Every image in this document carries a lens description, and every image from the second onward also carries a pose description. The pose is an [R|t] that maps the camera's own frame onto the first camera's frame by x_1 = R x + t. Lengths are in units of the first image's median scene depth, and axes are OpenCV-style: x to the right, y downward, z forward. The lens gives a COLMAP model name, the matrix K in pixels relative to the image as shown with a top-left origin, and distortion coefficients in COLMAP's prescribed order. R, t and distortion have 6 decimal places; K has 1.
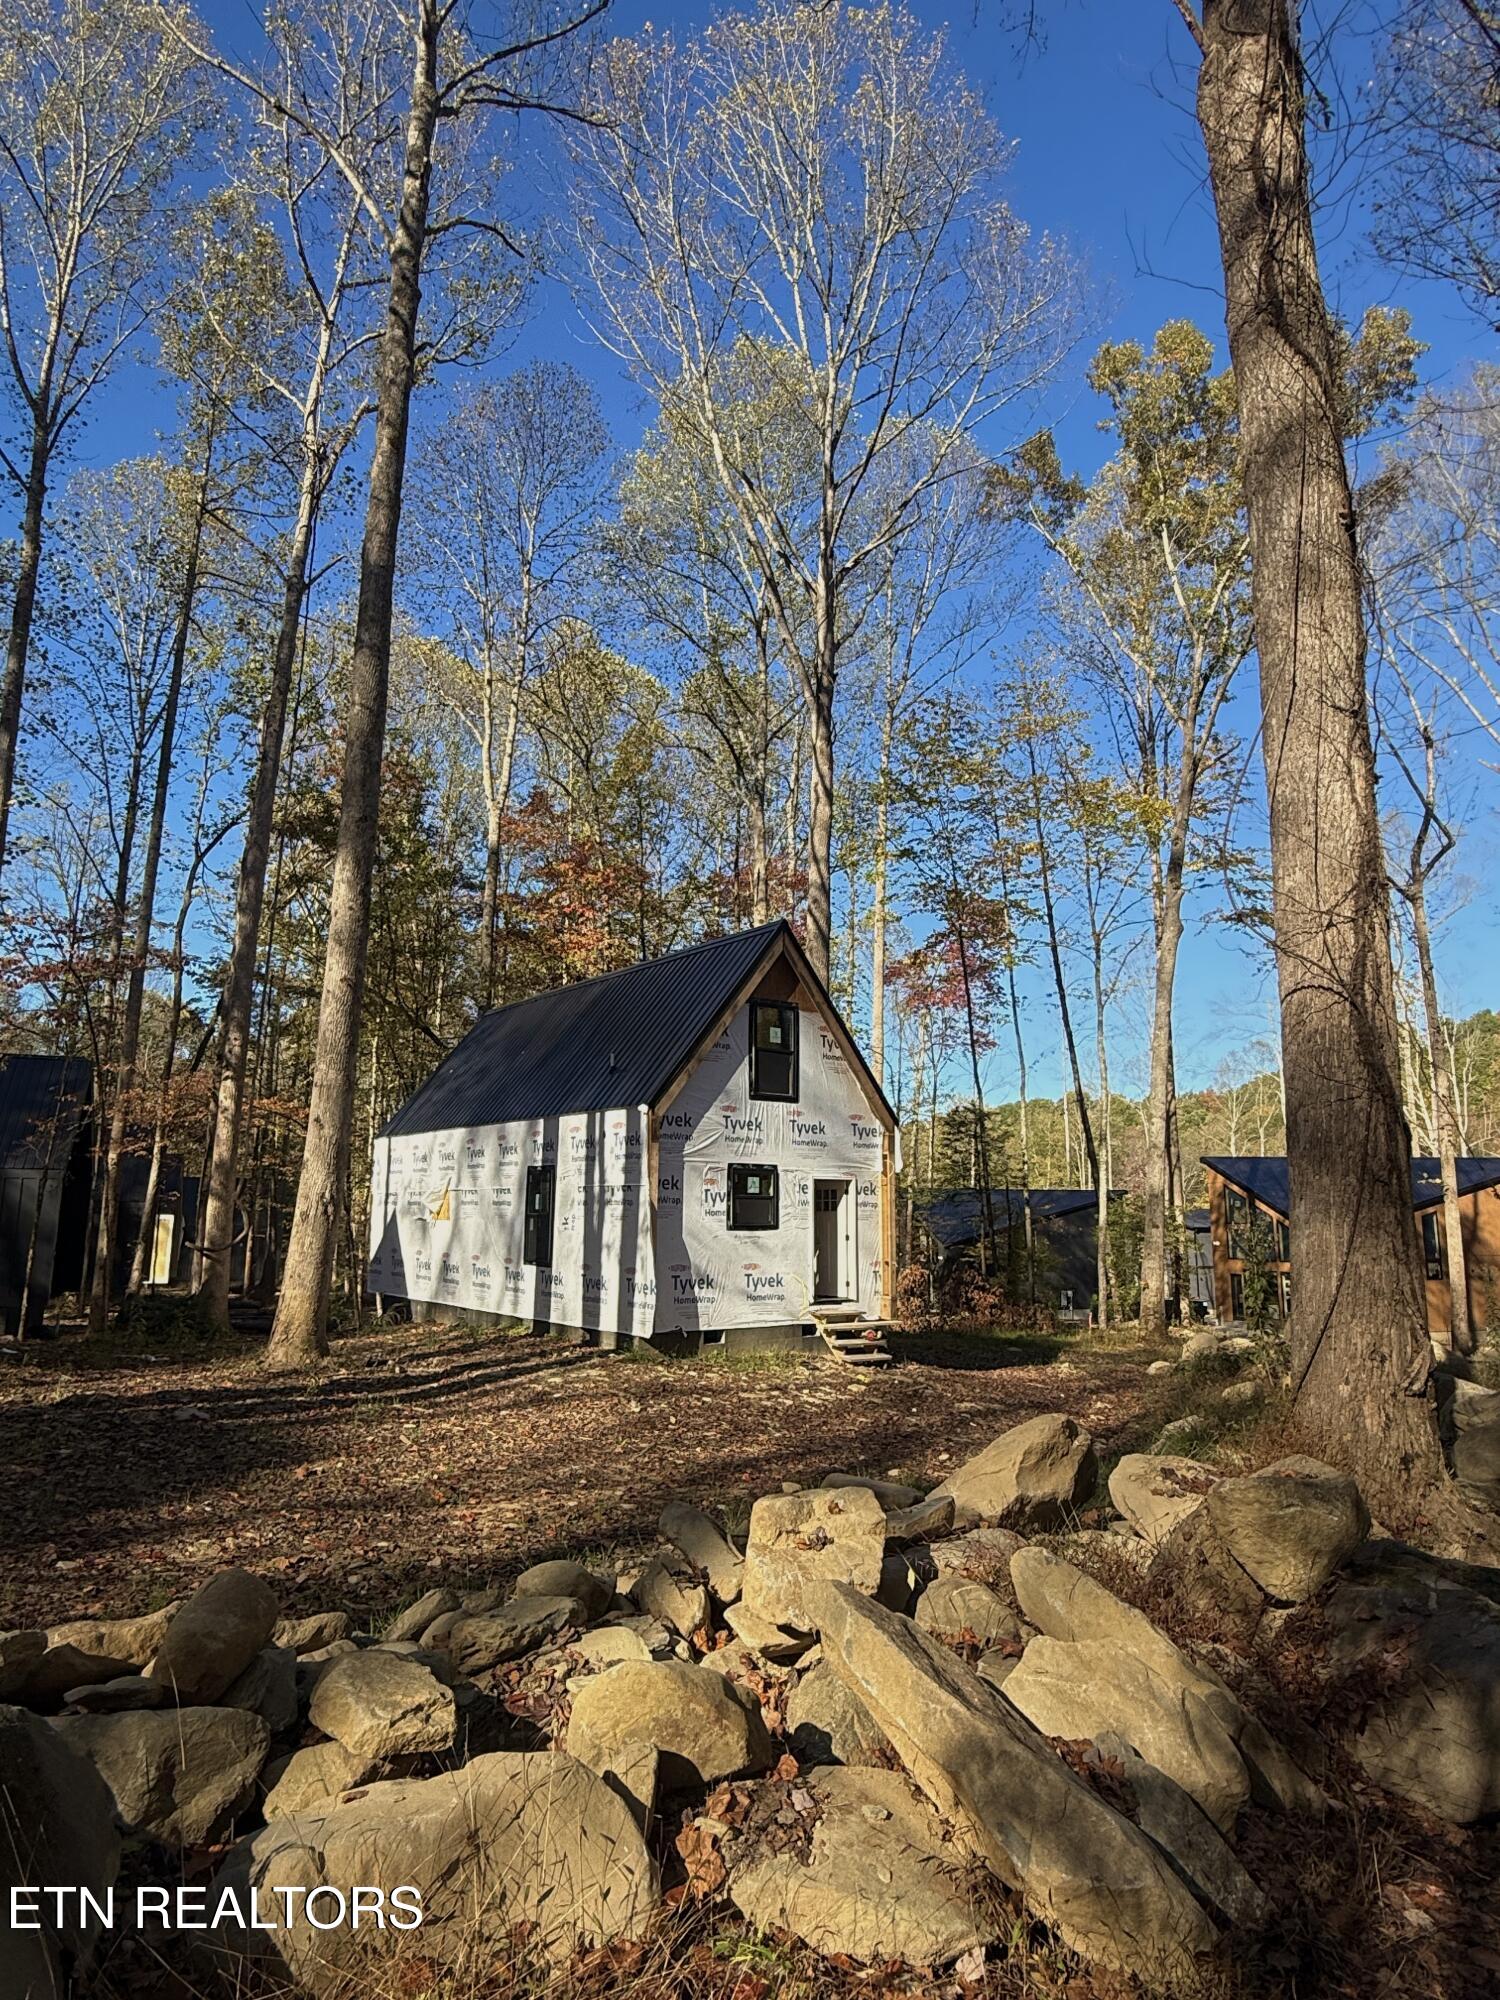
lens RADIAL K [[1176.4, 0, 753.5], [0, 1176.4, 1005.9], [0, 0, 1]] dist [-0.001693, 0.000557]
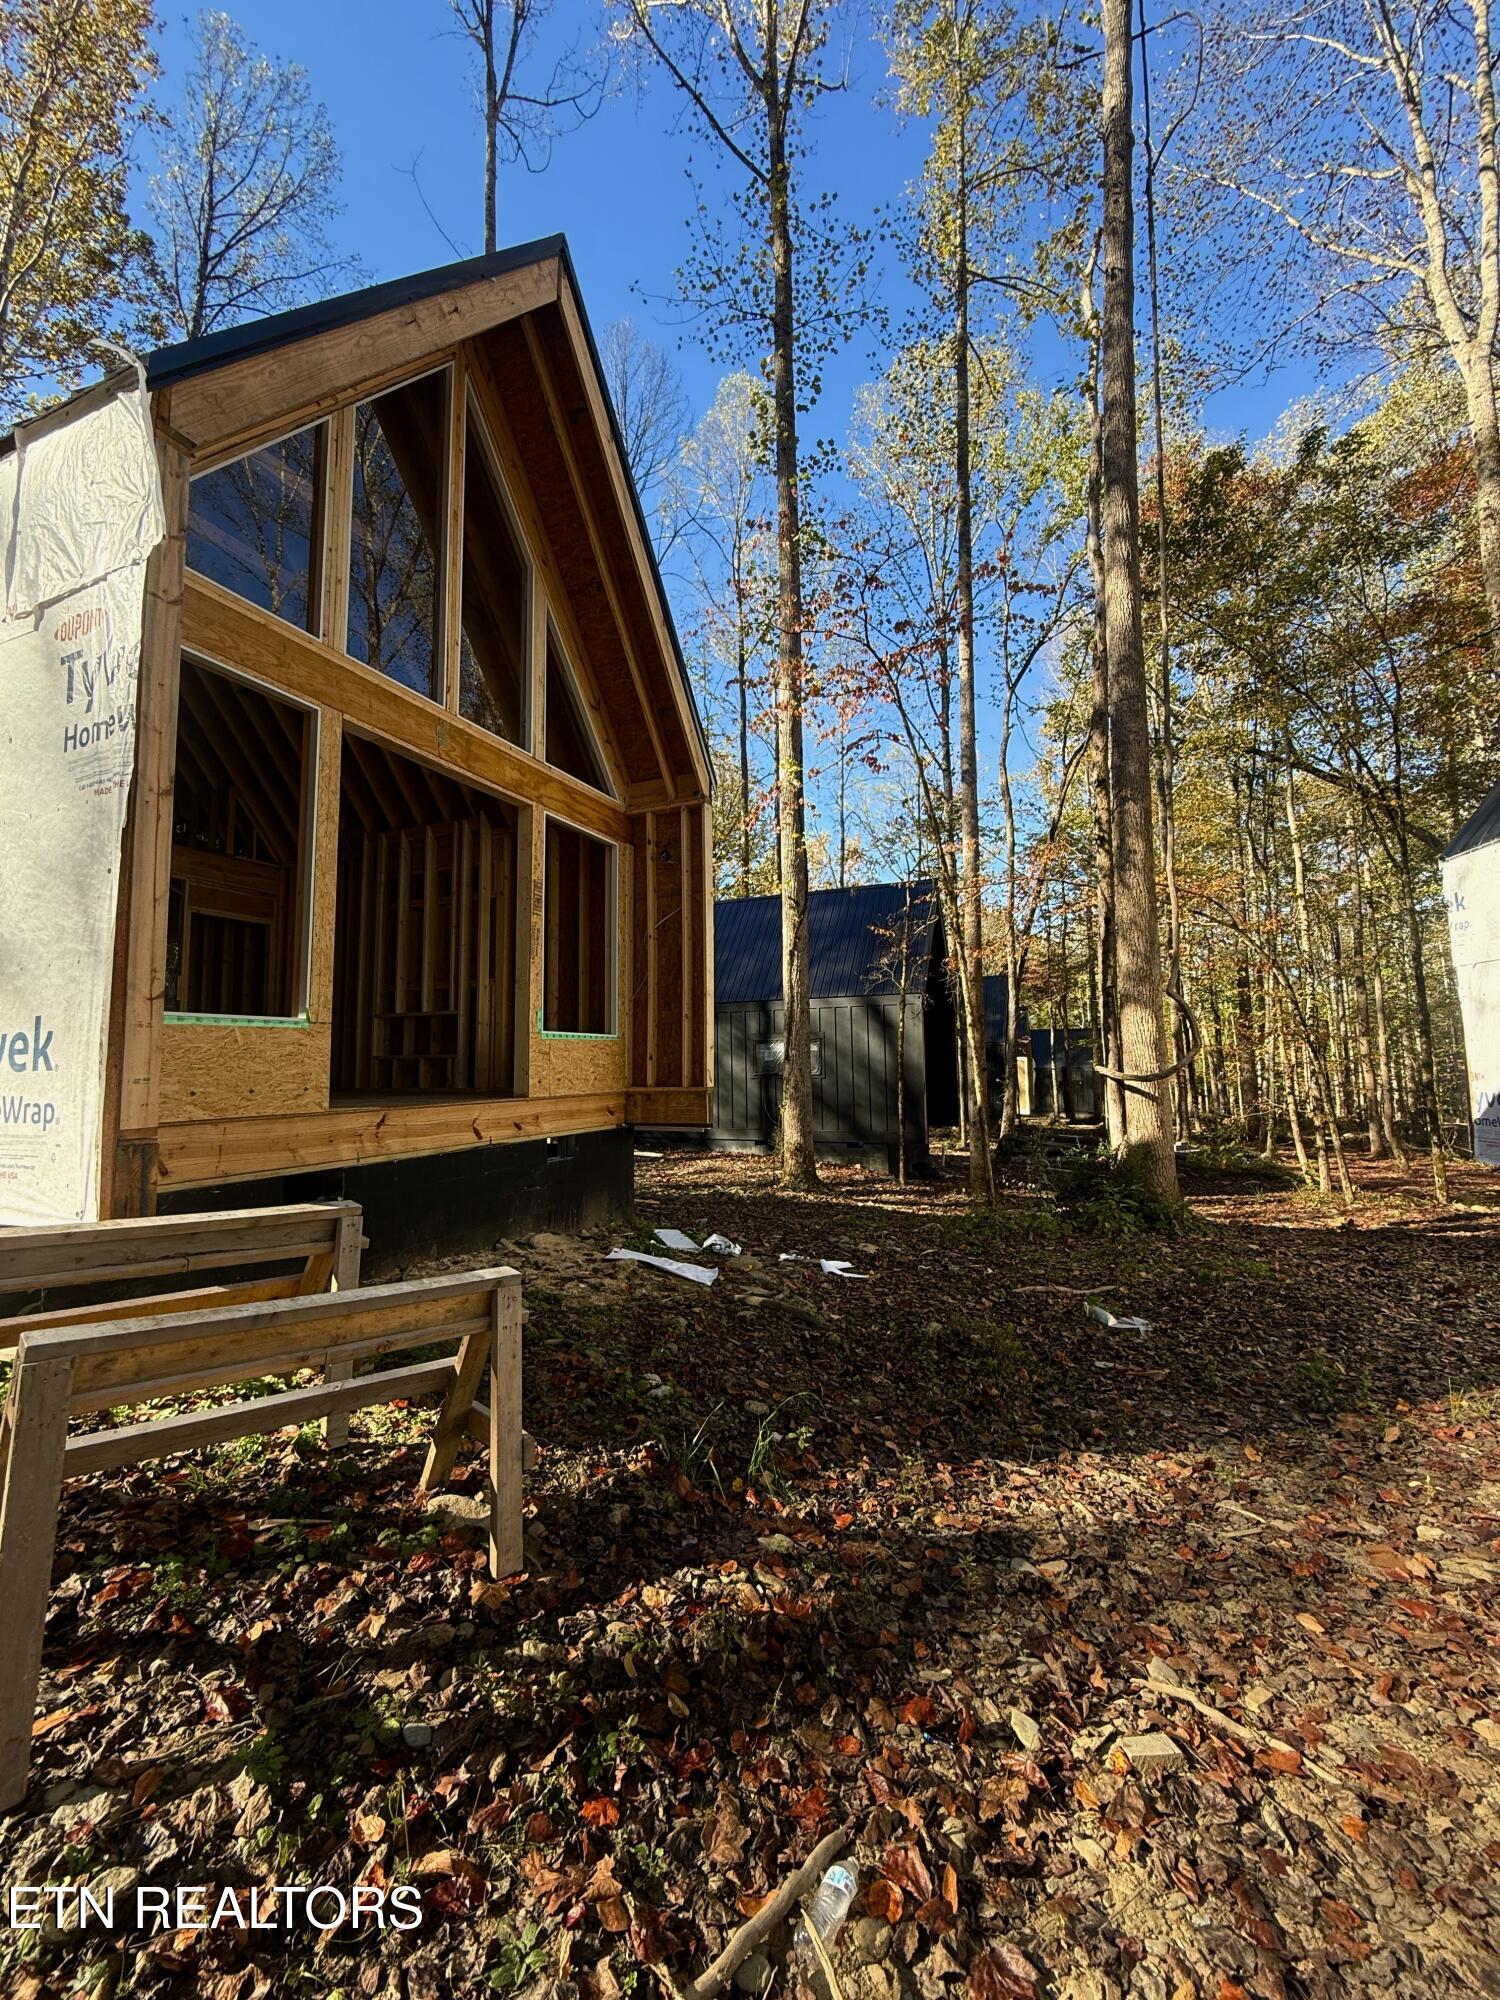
lens RADIAL K [[803.1, 0, 750.6], [0, 803.1, 1003.3], [0, 0, 1]] dist [0.000182, 0.000052]
pose [[0.714565, -0.078478, -0.695154, -0.179514], [0.142324, 0.989214, 0.034622, 0.078877], [0.684939, -0.123677, 0.718027, 0.333361]]
